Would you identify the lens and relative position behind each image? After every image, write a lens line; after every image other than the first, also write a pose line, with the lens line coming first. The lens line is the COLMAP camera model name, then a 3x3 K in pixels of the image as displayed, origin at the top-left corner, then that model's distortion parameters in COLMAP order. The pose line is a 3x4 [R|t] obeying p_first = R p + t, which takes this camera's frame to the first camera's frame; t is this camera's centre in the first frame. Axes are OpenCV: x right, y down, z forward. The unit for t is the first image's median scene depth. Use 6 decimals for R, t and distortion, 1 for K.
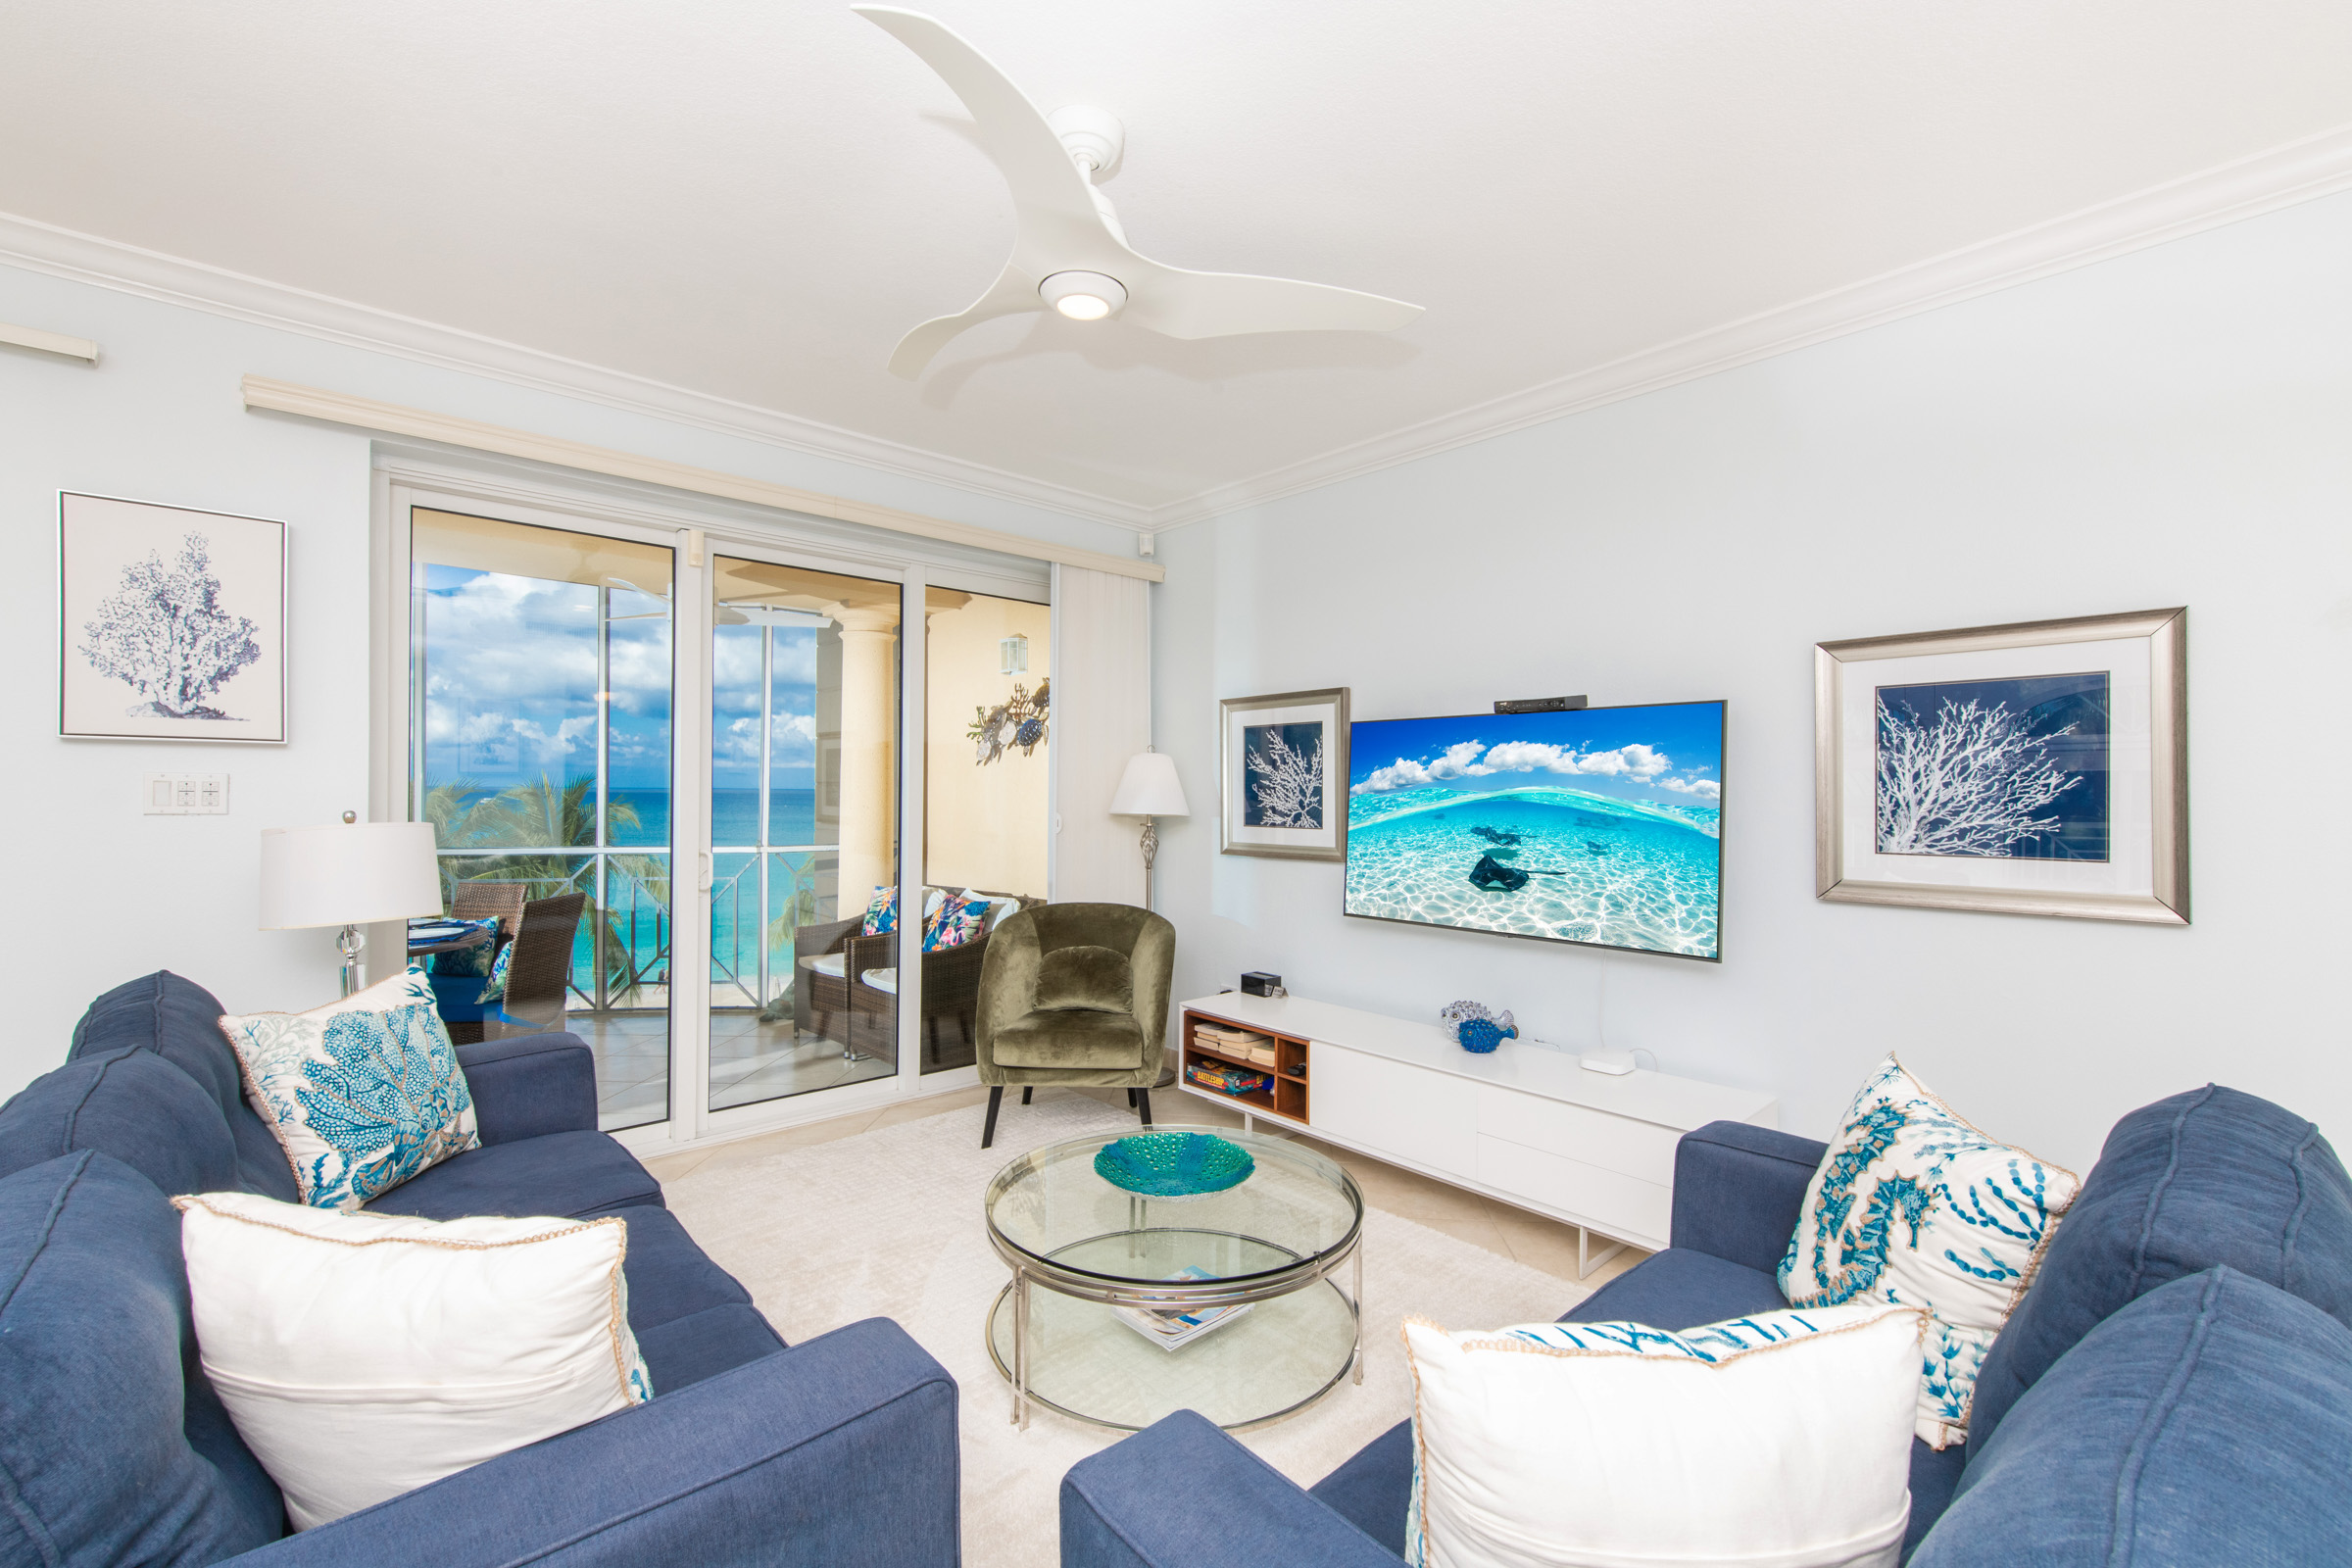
lens RADIAL K [[924.6, 0, 1058.5], [0, 924.6, 808.2], [0, 0, 1]] dist [-0.011351, 0.000527]
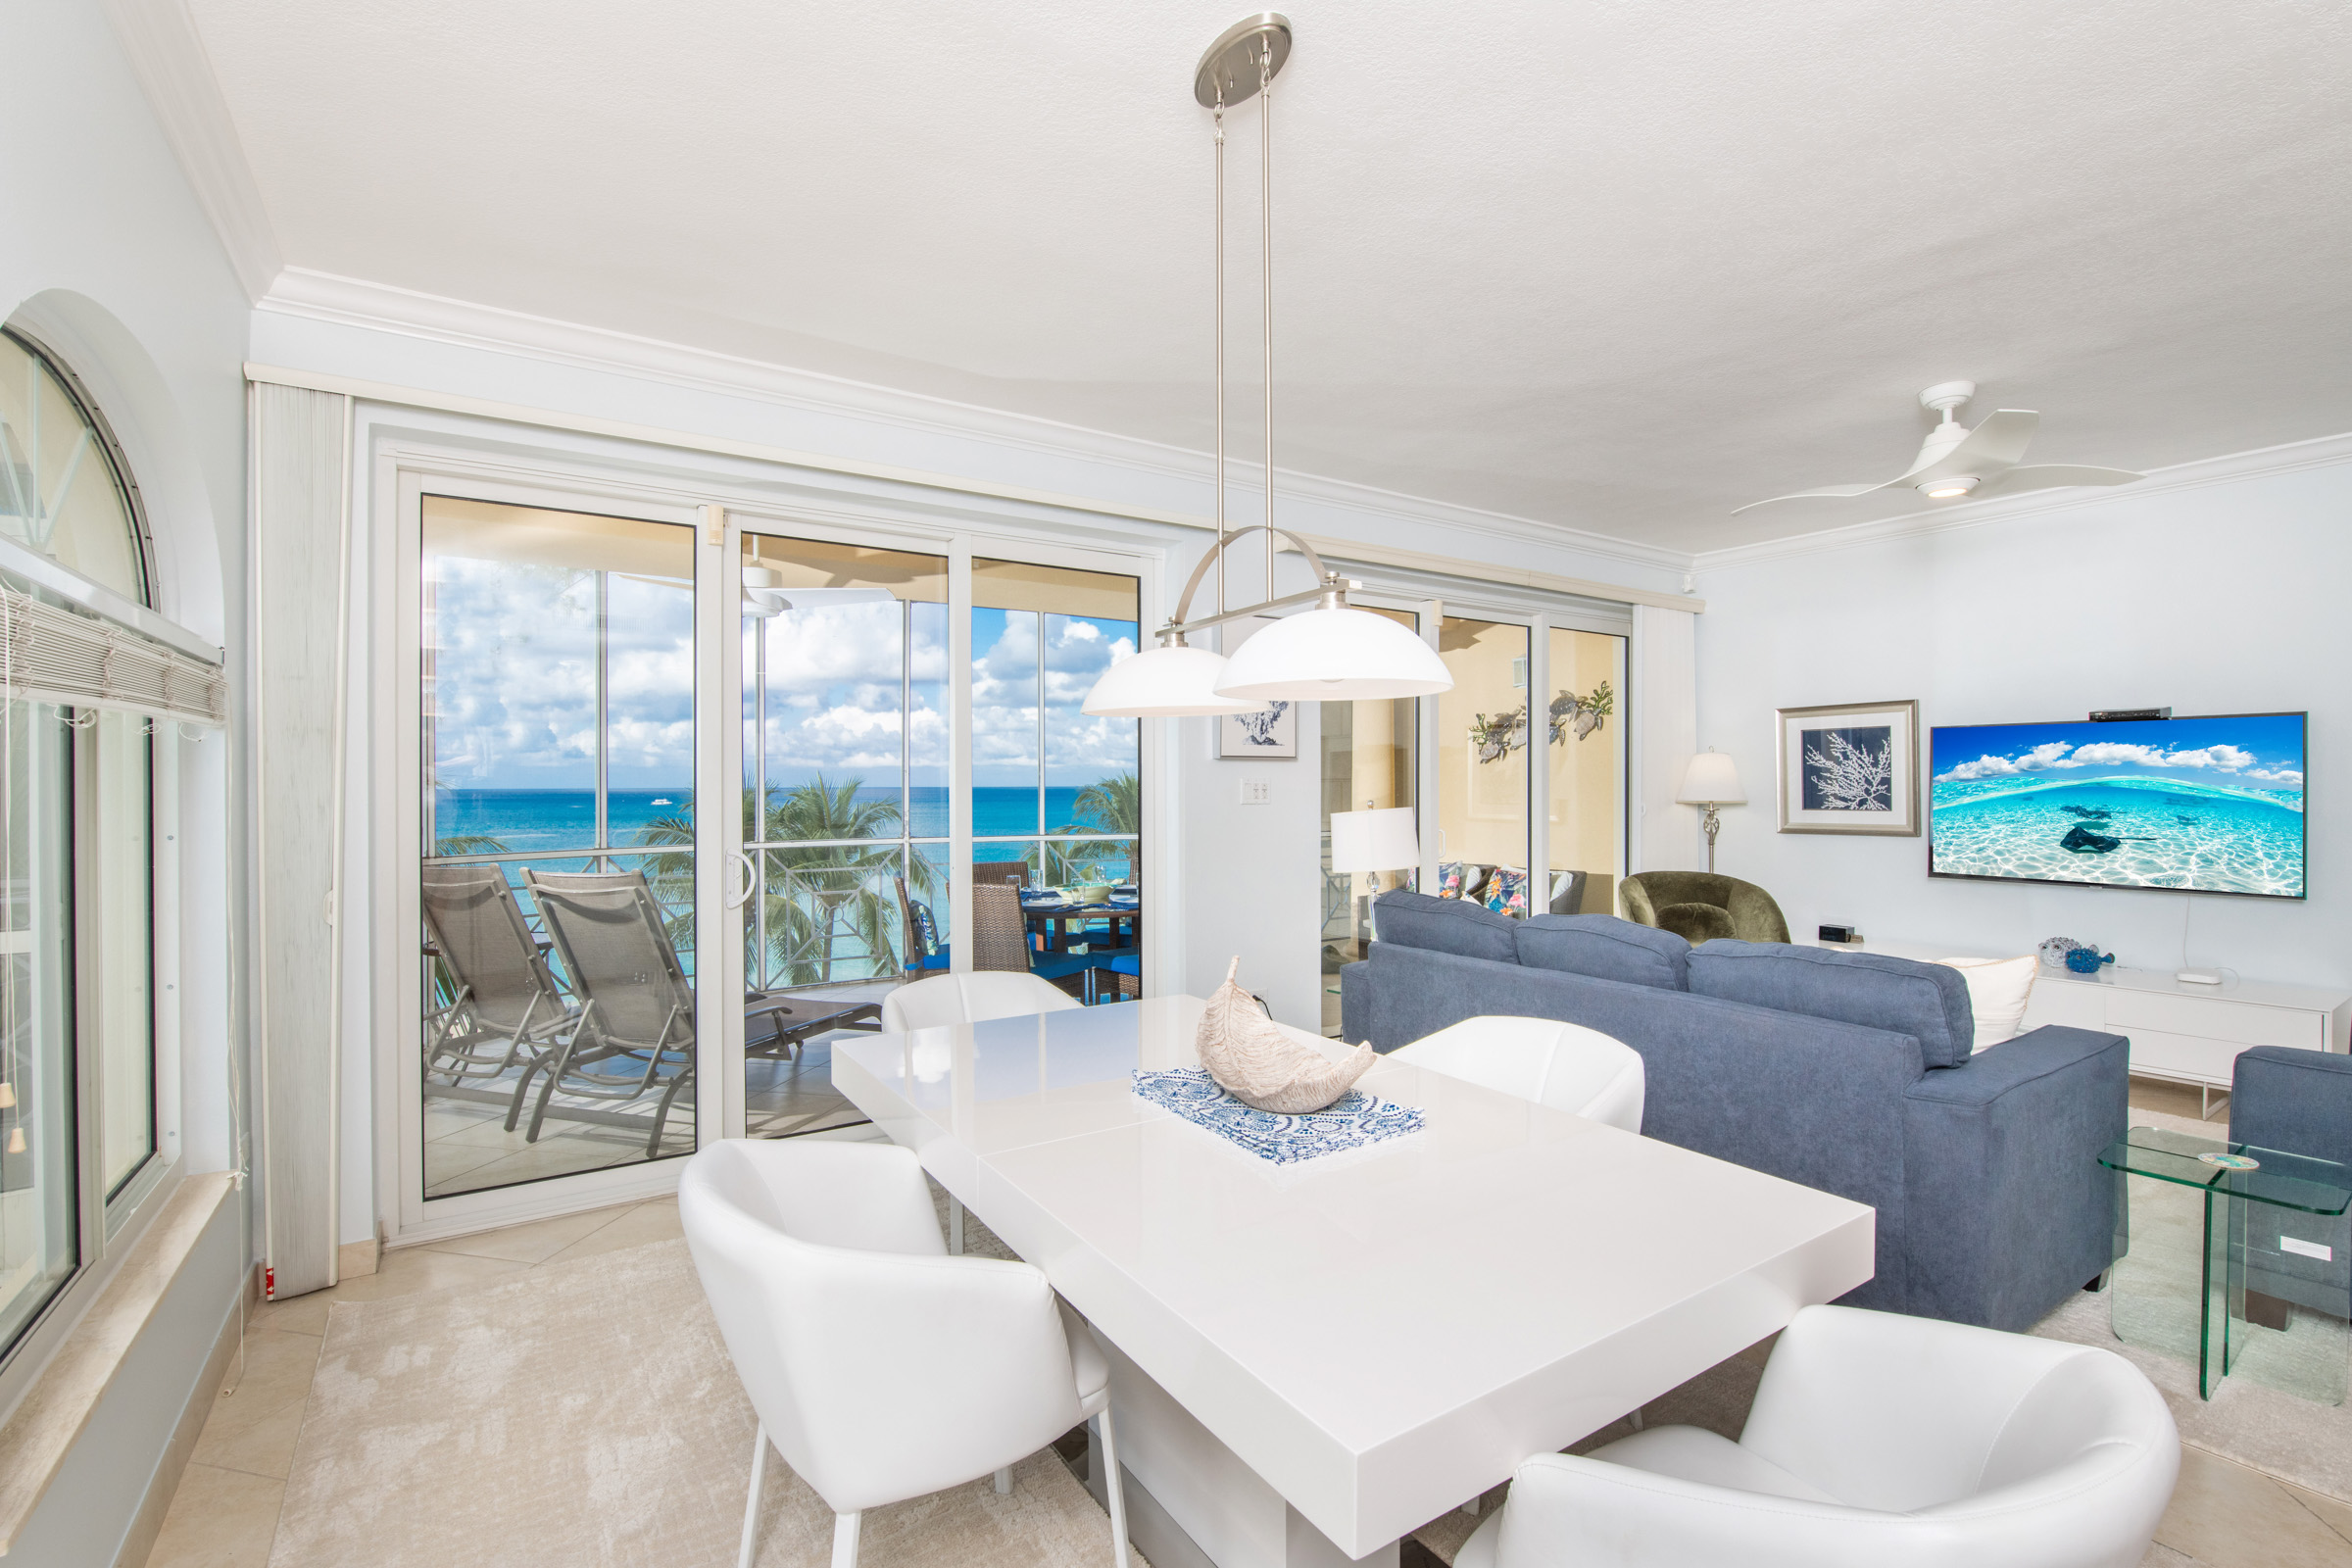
lens RADIAL K [[924.6, 0, 1178.2], [0, 924.6, 784.5], [0, 0, 1]] dist [-0.011351, 0.000527]
pose [[0.995721, -0.011614, -0.091673, -0.784140], [0.010255, 0.999831, -0.015285, -0.004559], [0.091835, 0.014279, 0.995672, -0.496262]]
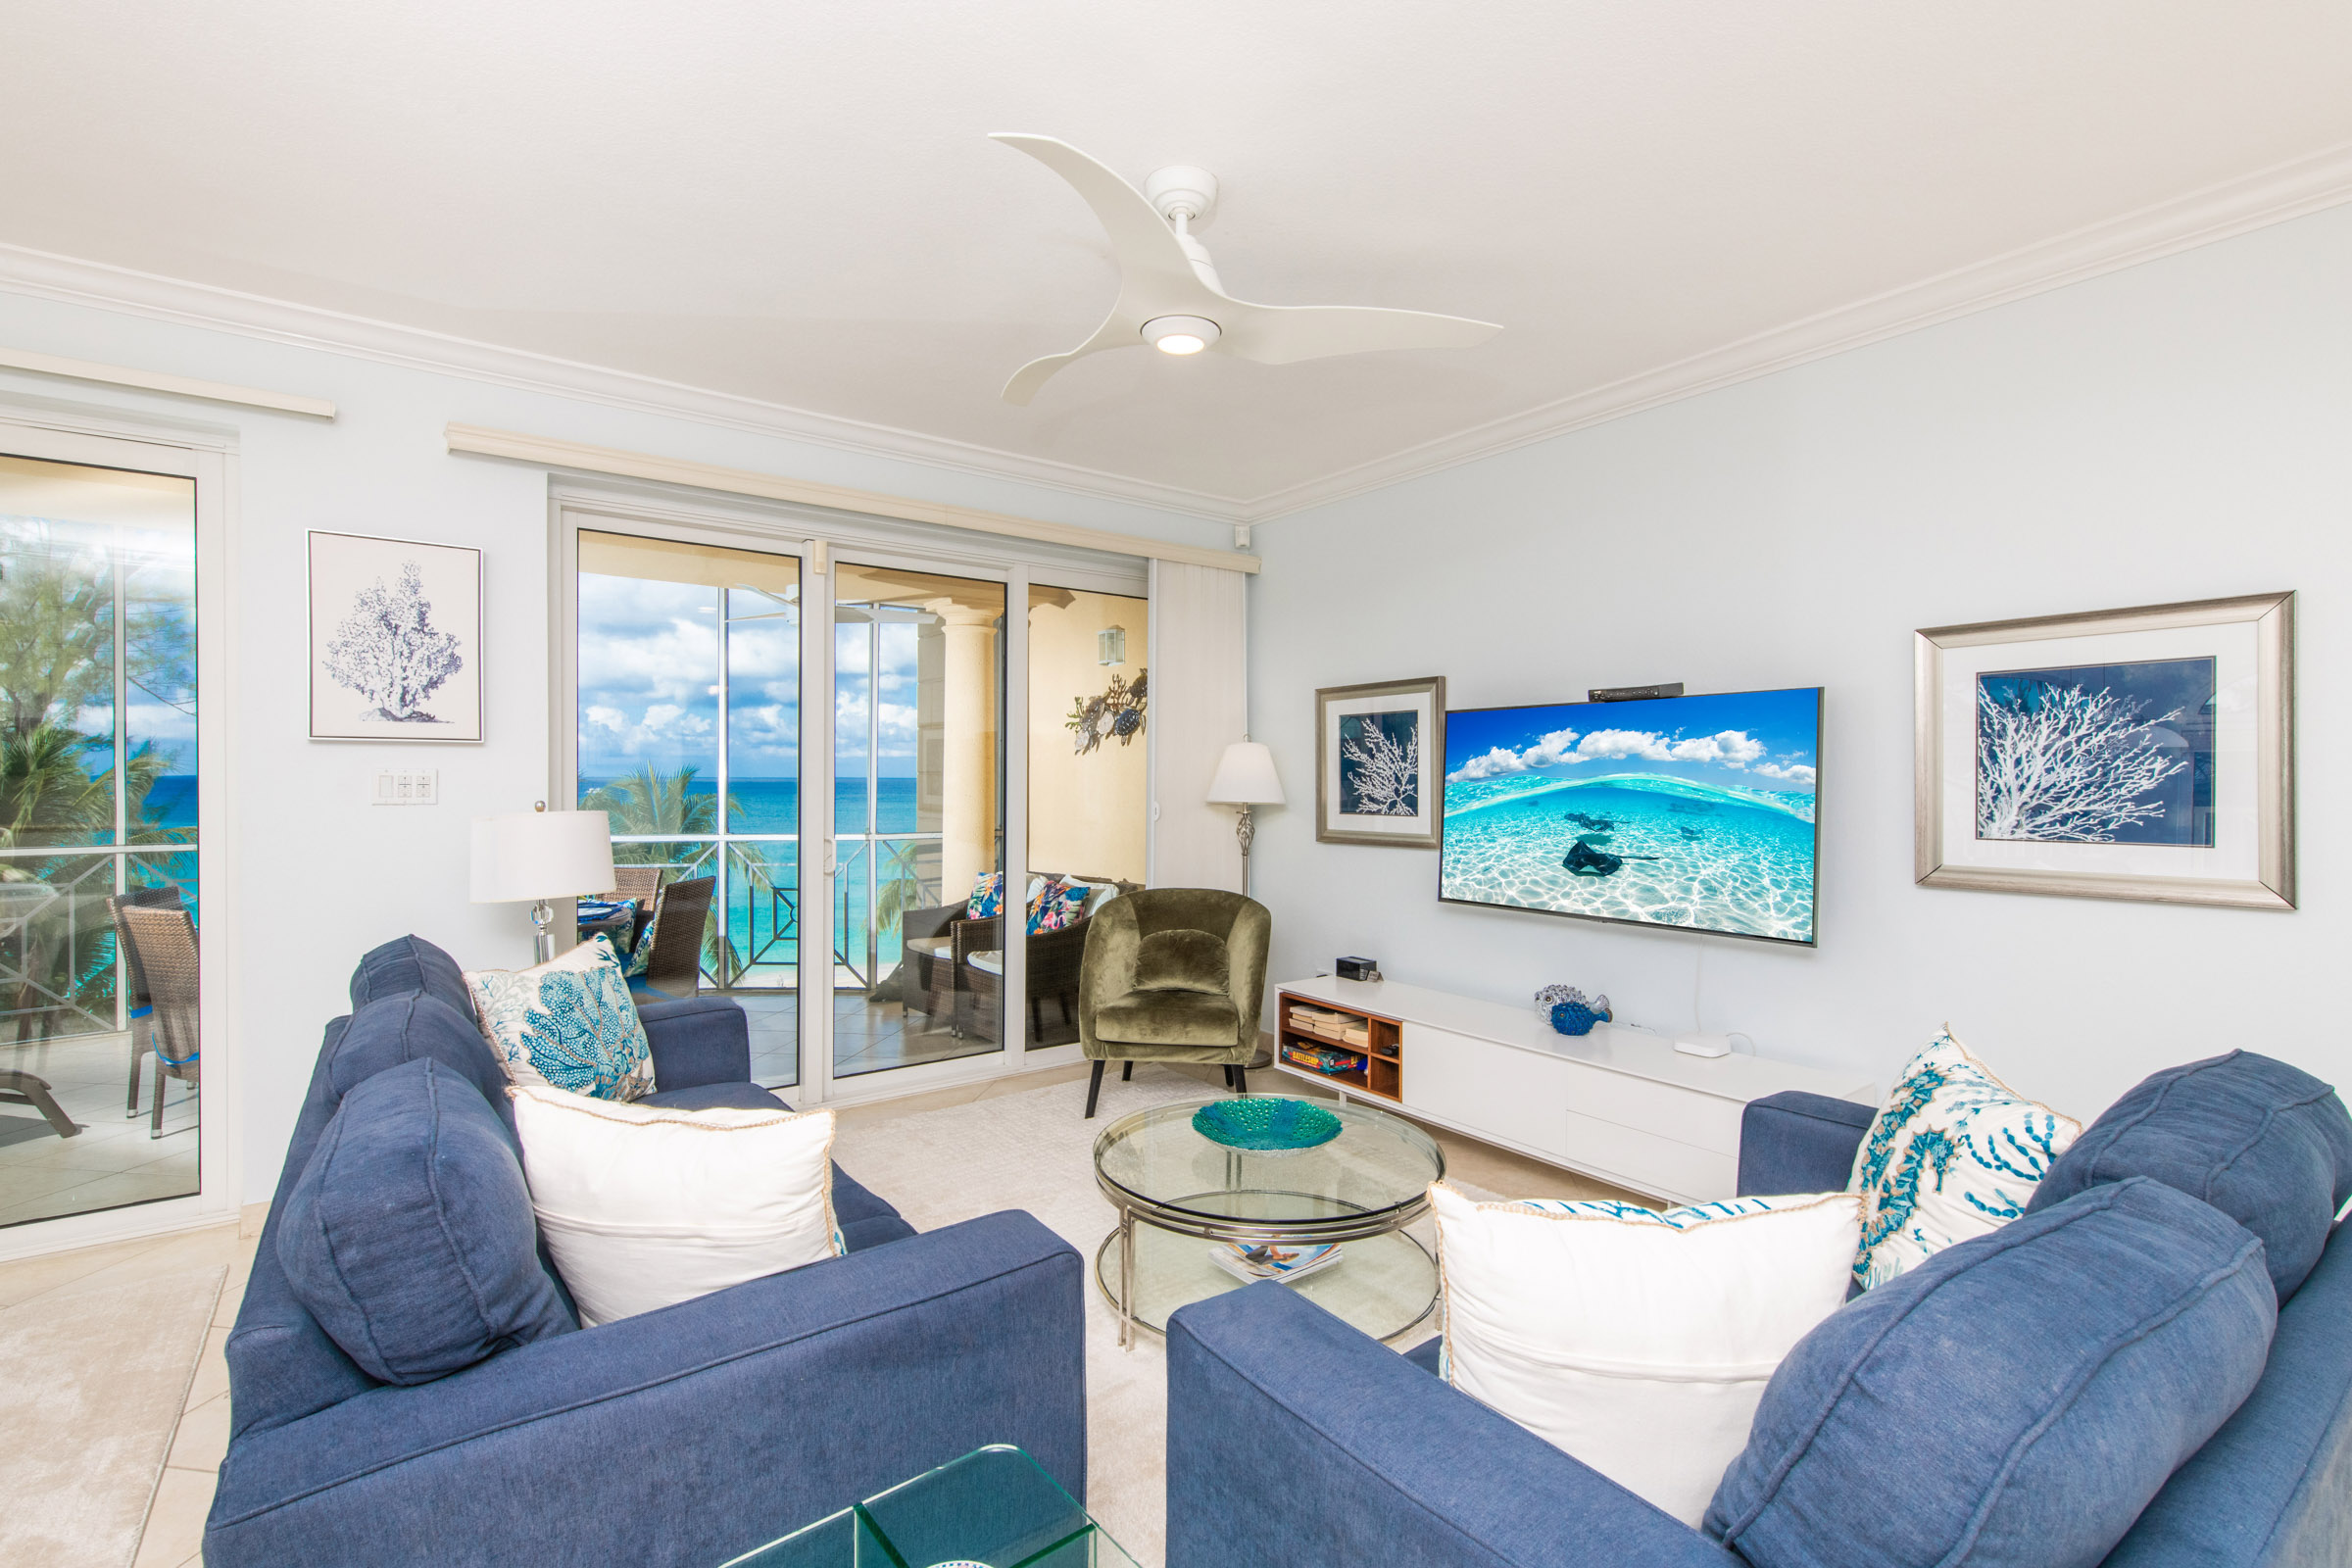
lens RADIAL K [[924.6, 0, 1091.5], [0, 924.6, 803.2], [0, 0, 1]] dist [-0.011351, 0.000527]
pose [[0.997526, -0.003253, -0.070228, -0.001970], [0.003762, 0.999968, 0.007115, 0.000069], [0.070203, -0.007361, 0.997506, -0.055198]]
